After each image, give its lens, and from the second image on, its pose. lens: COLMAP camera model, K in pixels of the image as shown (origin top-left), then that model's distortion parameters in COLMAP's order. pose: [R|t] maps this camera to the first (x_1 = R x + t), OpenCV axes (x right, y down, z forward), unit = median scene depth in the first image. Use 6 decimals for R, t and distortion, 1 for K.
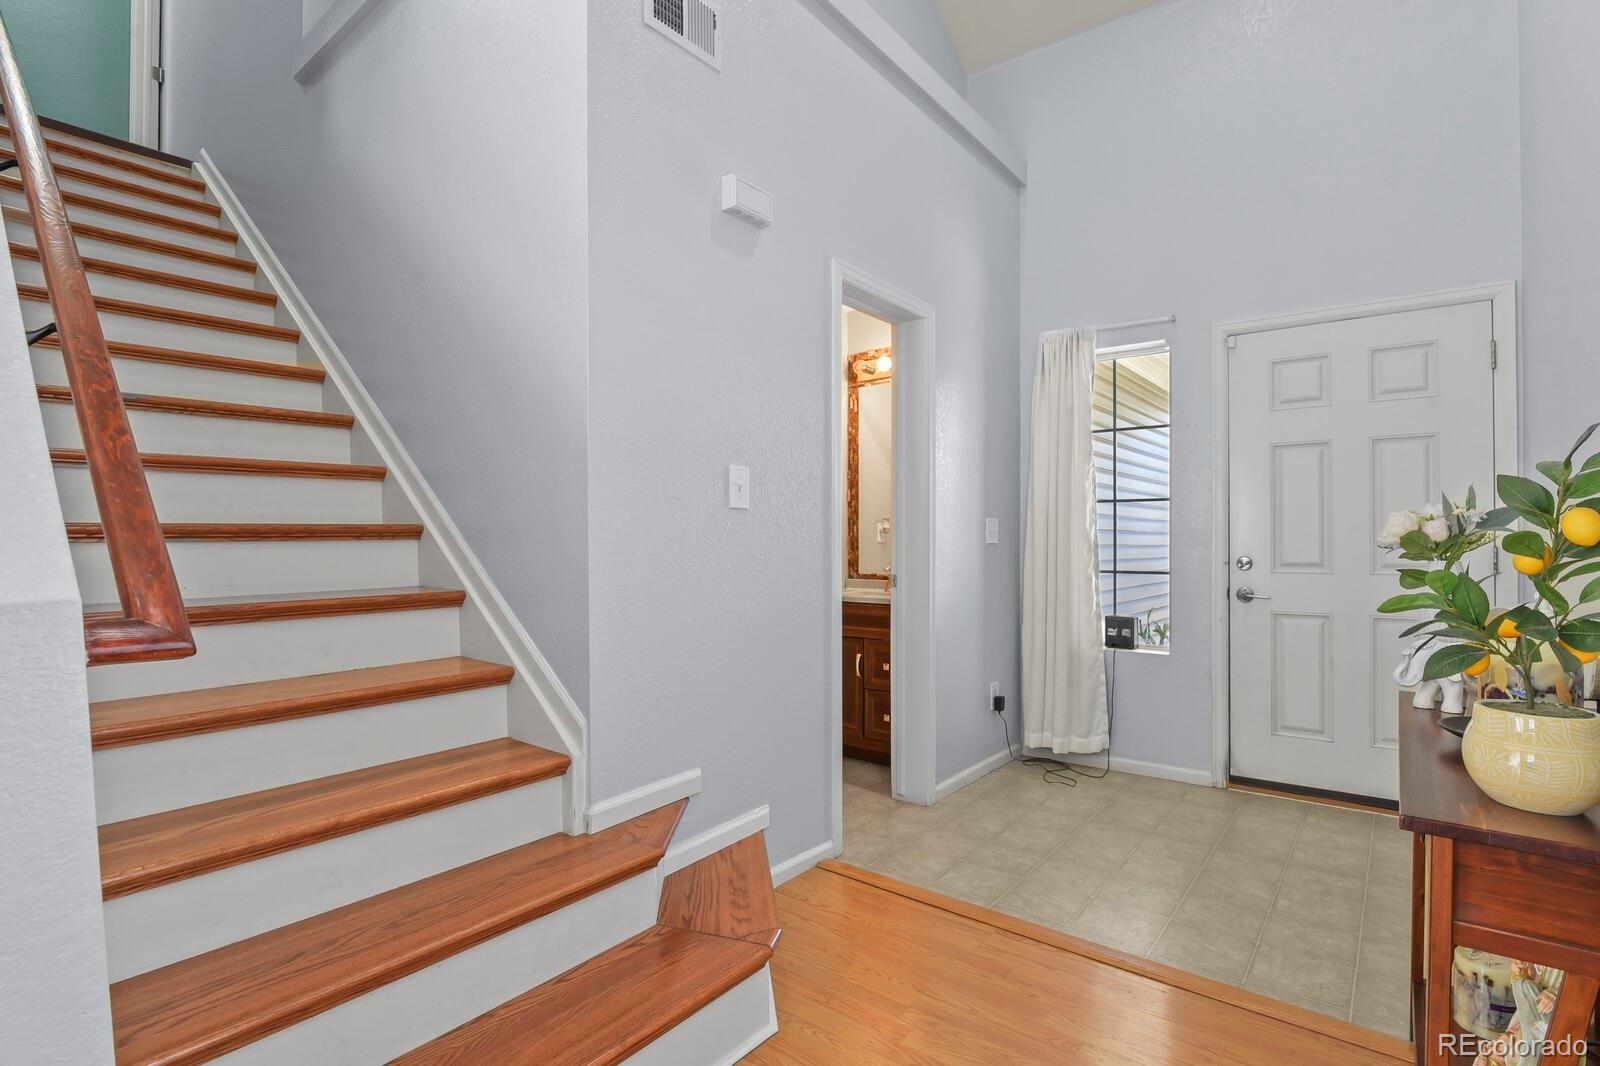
lens RADIAL K [[774.3, 0, 802.2], [0, 774.3, 538.2], [0, 0, 1]] dist [-0.002132, -0.007785]
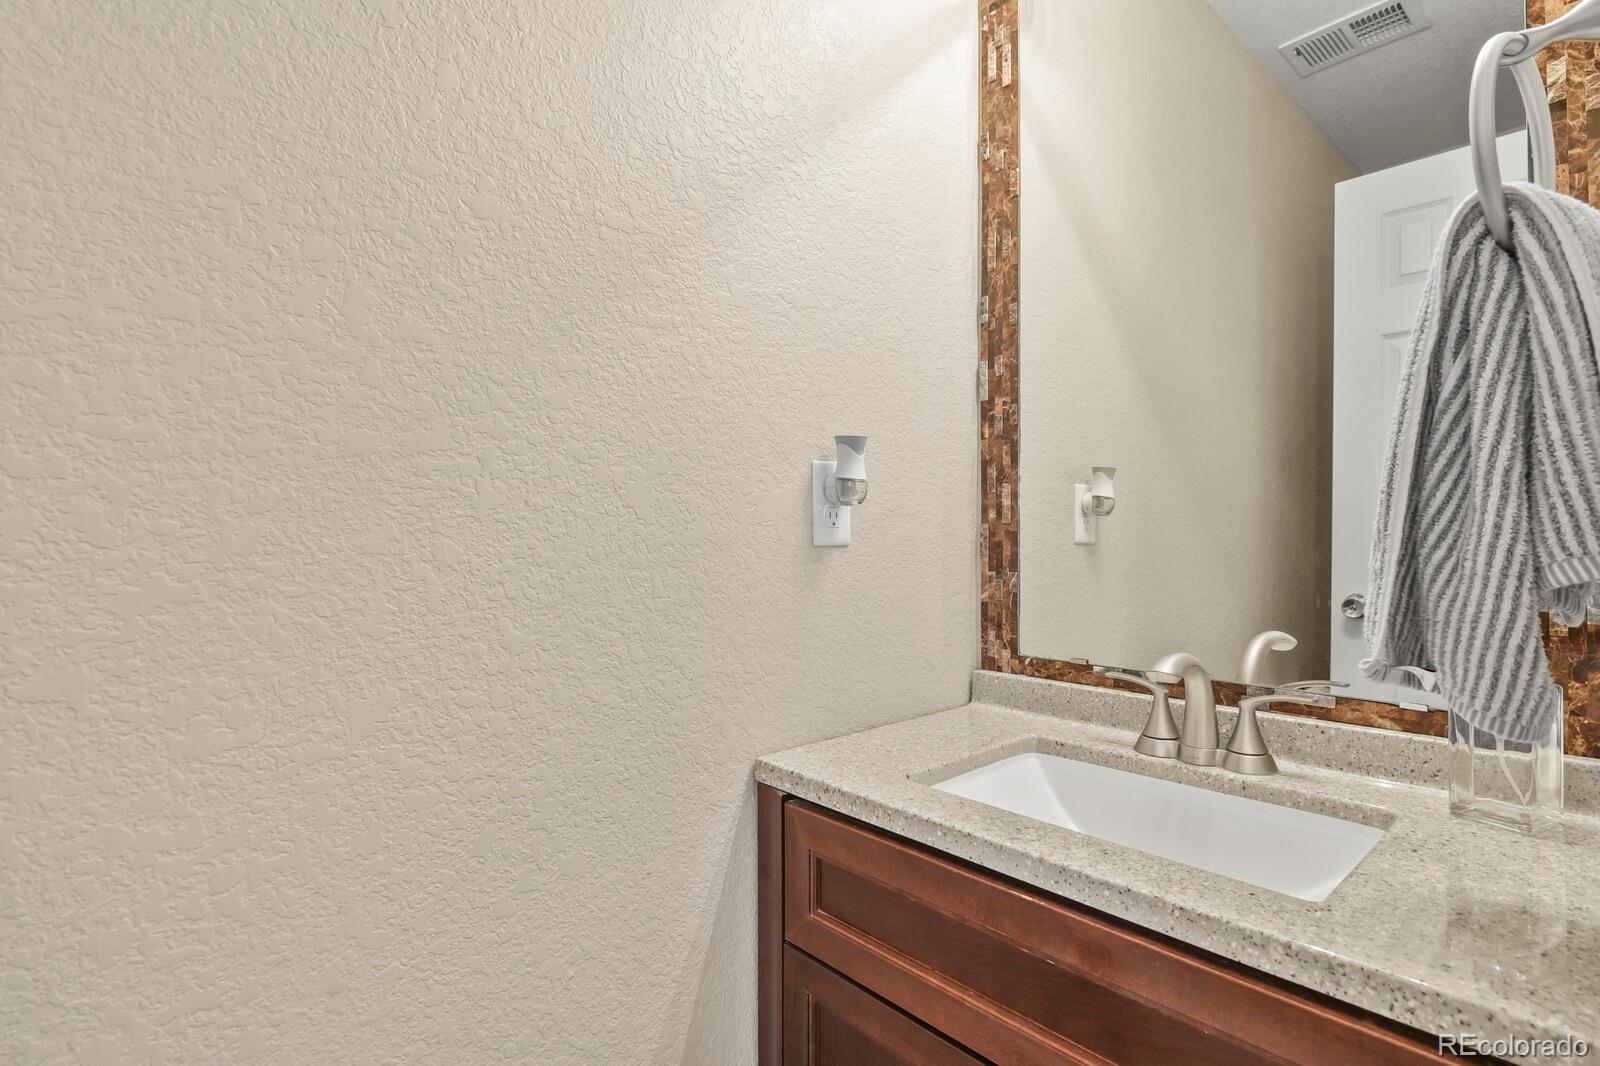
lens RADIAL K [[774.3, 0, 802.2], [0, 774.3, 538.2], [0, 0, 1]] dist [-0.002132, -0.007785]
pose [[0.985435, -0.000273, -0.170052, 0.042732], [0.000835, 0.999994, 0.003233, 0.002454], [0.170050, -0.003328, 0.985430, 0.705968]]
